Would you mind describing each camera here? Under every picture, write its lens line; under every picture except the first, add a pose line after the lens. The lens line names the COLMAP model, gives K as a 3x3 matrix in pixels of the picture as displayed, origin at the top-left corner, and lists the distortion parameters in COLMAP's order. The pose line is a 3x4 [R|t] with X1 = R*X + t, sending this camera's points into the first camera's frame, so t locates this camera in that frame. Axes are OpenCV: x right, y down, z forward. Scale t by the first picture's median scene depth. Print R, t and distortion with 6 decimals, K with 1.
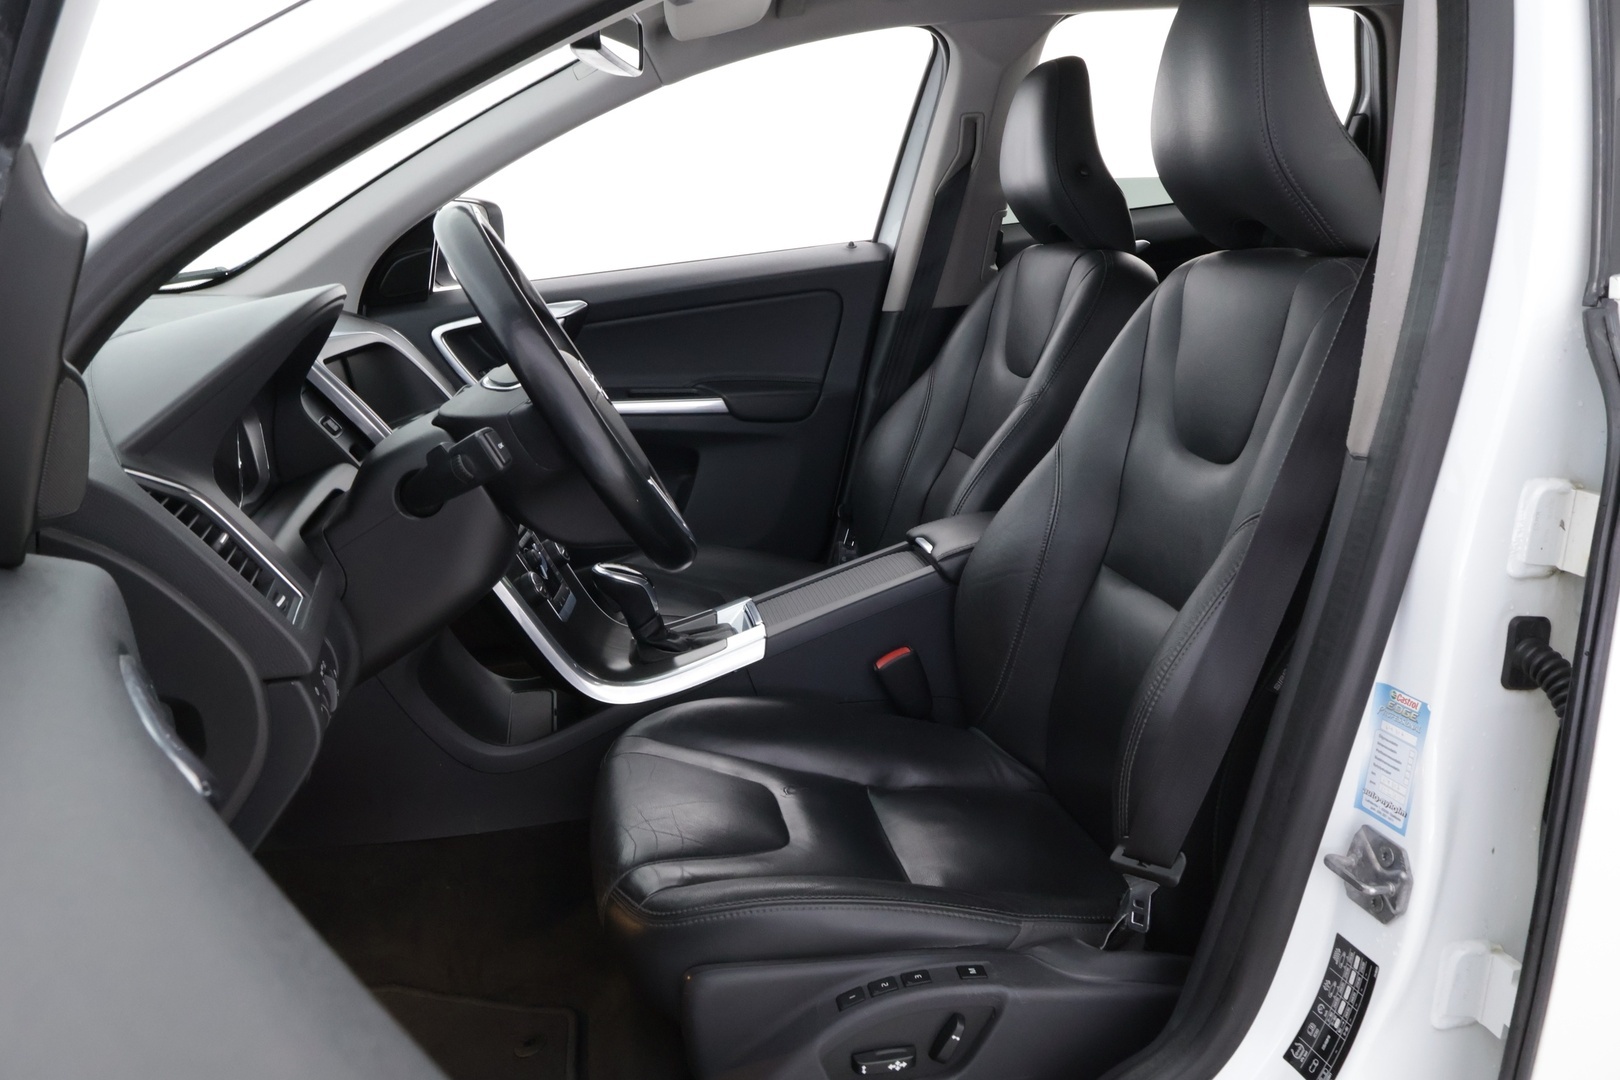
lens RADIAL K [[1344.7, 0, 802.1], [0, 1344.7, 542.8], [0, 0, 1]] dist [-0.006578, 0.006067]
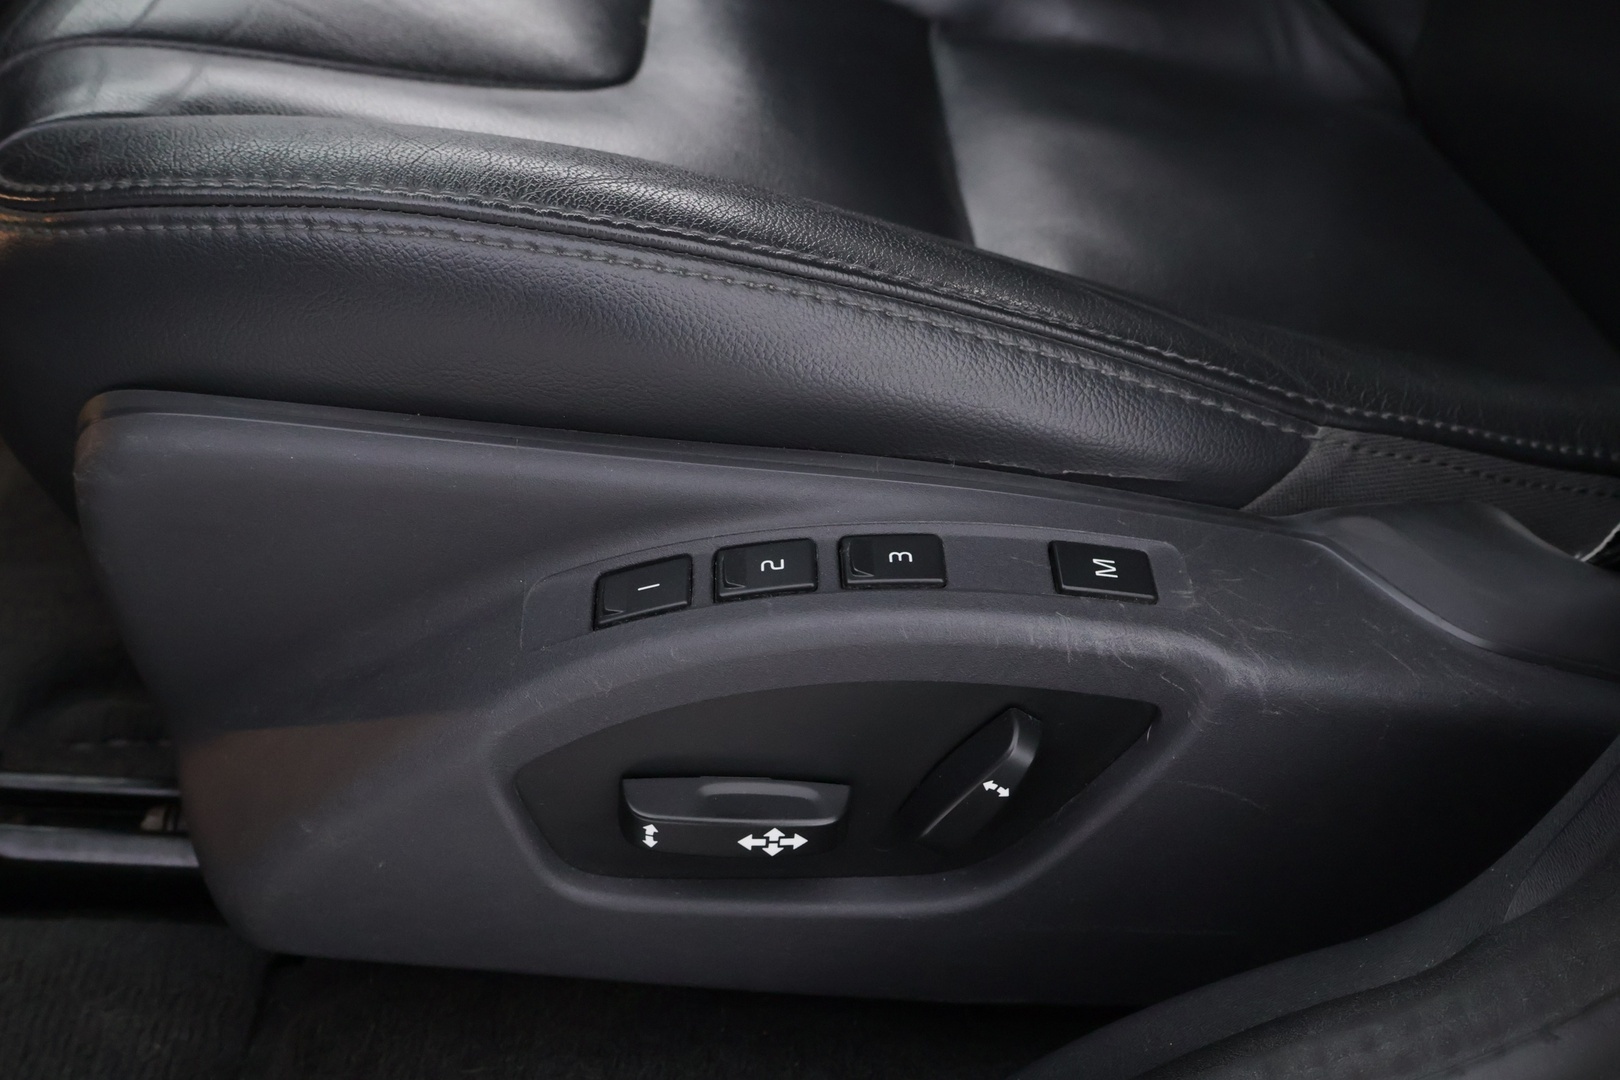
lens RADIAL K [[1822.4, 0, 810.2], [0, 1822.4, 545.0], [0, 0, 1]] dist [0.016191, 0.000000]
pose [[0.986229, 0.159171, -0.044919, 0.083930], [-0.132032, 0.921297, 0.365758, 0.187913], [0.099601, -0.354791, 0.929625, 0.654059]]
